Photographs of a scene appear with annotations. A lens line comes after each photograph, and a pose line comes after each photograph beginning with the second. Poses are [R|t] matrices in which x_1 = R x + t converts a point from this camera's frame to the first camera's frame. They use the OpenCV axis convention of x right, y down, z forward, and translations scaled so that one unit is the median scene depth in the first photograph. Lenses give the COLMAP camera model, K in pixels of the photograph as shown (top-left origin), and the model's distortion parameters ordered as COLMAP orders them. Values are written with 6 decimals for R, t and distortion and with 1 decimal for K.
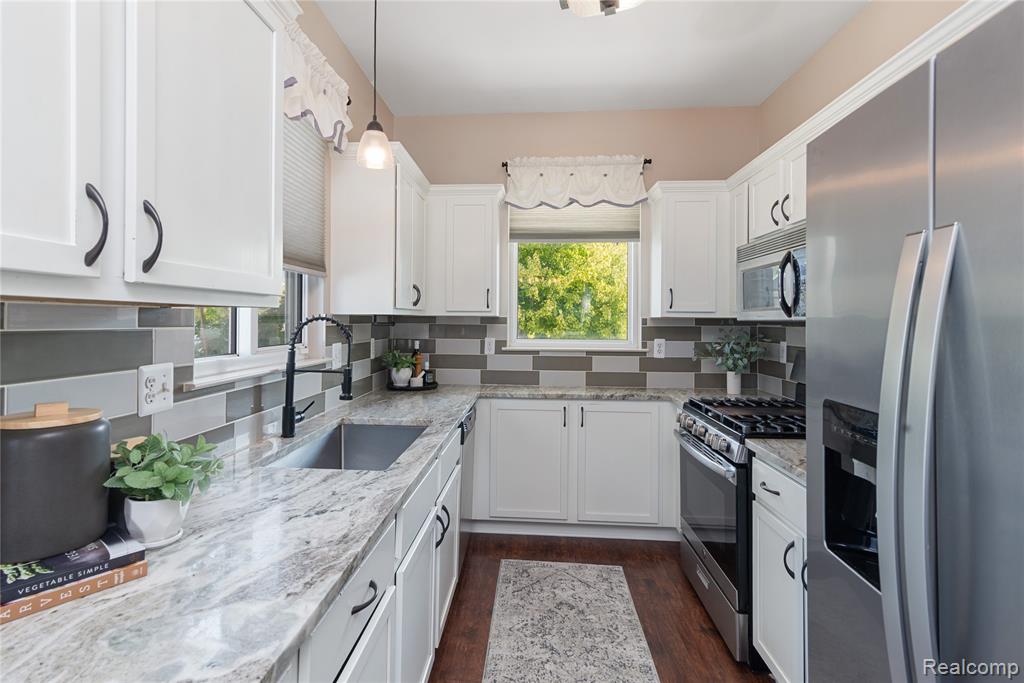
lens RADIAL K [[503.6, 0, 500.8], [0, 503.6, 316.6], [0, 0, 1]] dist [0.006917, 0.001081]
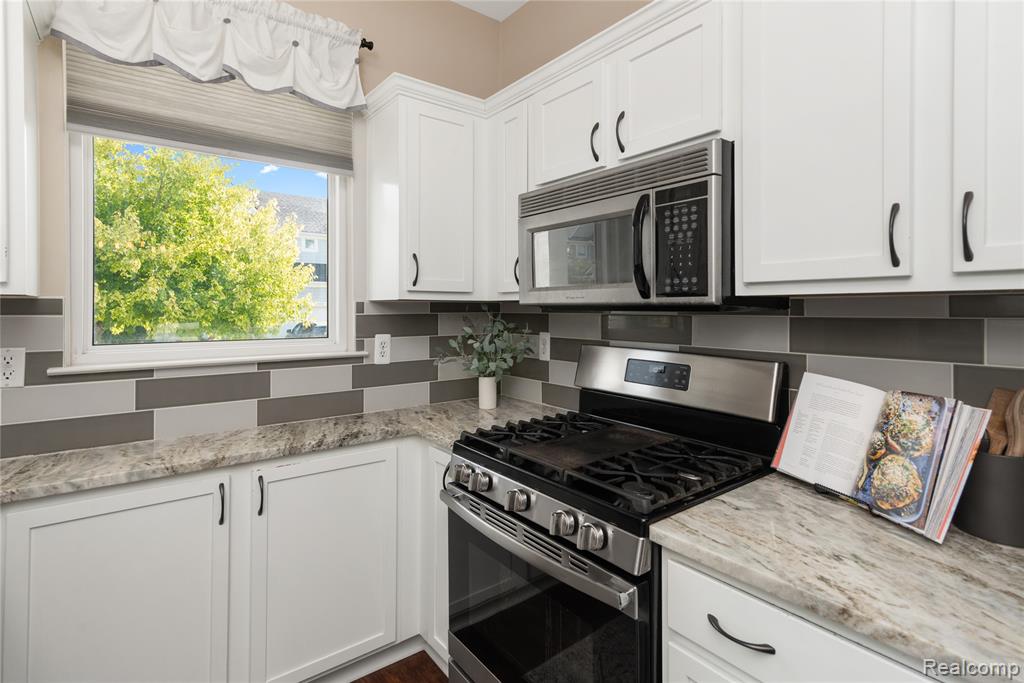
lens RADIAL K [[503.6, 0, 511.6], [0, 503.6, 308.5], [0, 0, 1]] dist [0.006917, 0.001081]
pose [[0.749852, -0.010135, 0.661528, 0.014528], [0.000831, 0.999896, 0.014378, 0.002551], [-0.661605, -0.010232, 0.749782, 0.415174]]
